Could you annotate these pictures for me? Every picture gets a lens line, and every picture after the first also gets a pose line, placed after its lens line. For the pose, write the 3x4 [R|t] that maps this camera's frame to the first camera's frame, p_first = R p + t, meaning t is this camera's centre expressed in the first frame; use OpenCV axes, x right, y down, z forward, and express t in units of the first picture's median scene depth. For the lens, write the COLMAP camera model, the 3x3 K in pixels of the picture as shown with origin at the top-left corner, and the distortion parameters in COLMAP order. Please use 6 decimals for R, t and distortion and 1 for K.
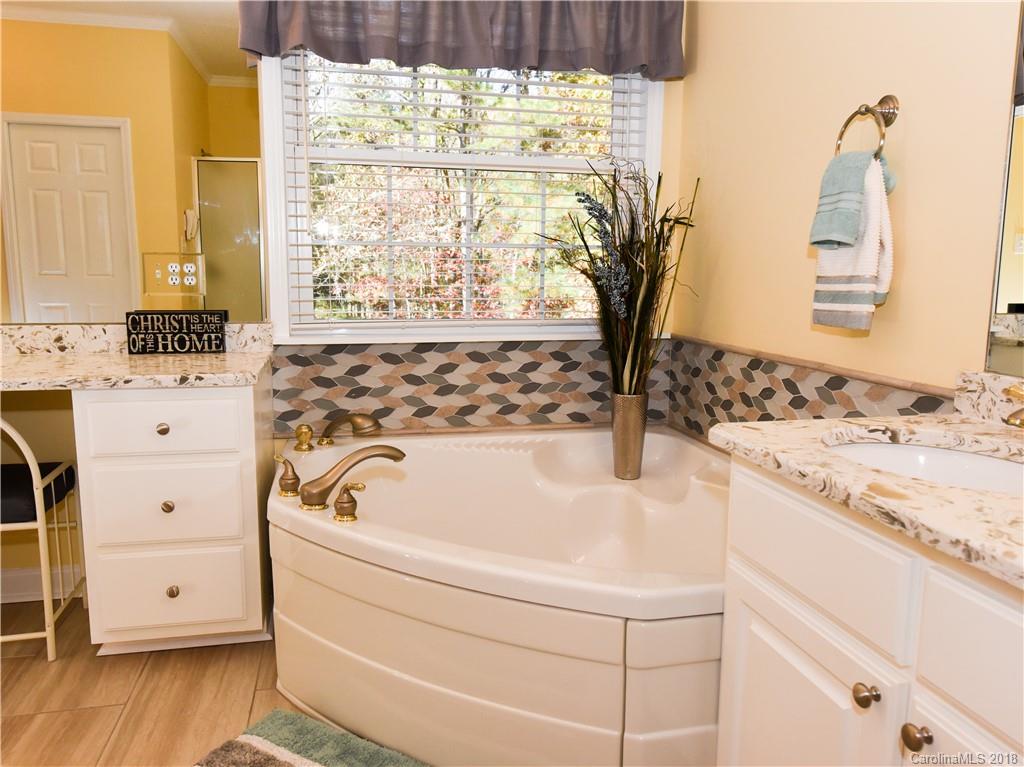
lens RADIAL K [[786.2, 0, 512.0], [0, 786.2, 383.5], [0, 0, 1]] dist [-0.005124, 0.001068]
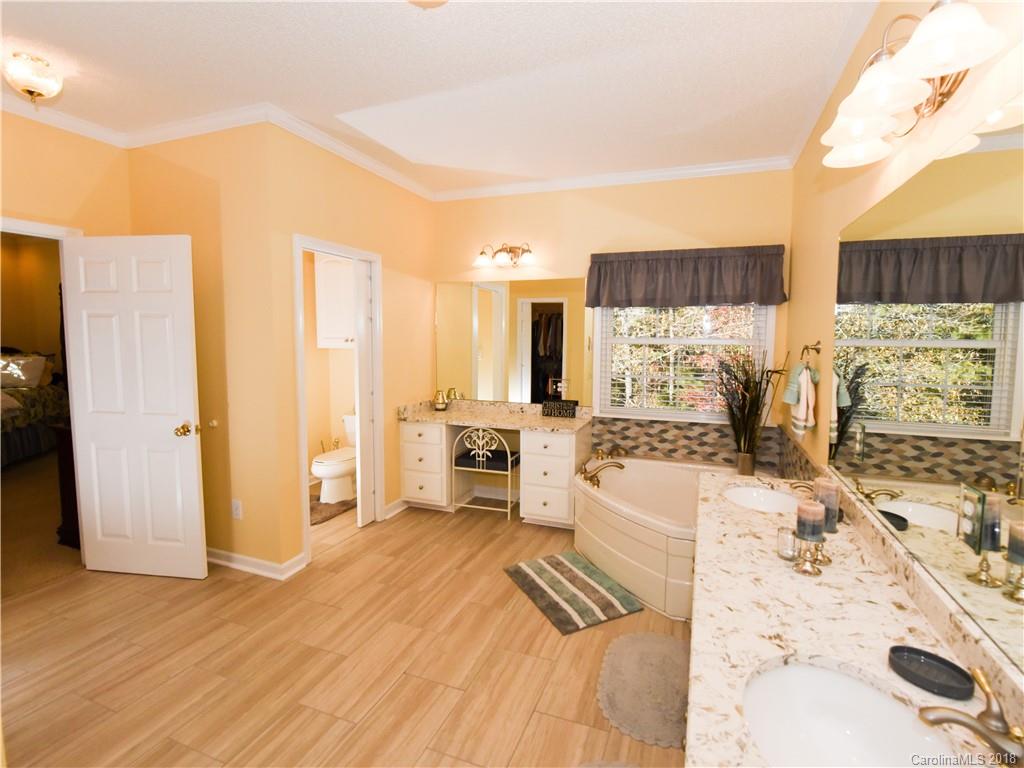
lens RADIAL K [[479.8, 0, 513.7], [0, 479.8, 350.7], [0, 0, 1]] dist [-0.000877, -0.000149]
pose [[0.831517, 0.008548, -0.555433, 0.350807], [-0.076867, 0.992033, -0.099808, -0.084365], [0.550155, 0.125687, 0.825550, -0.462201]]
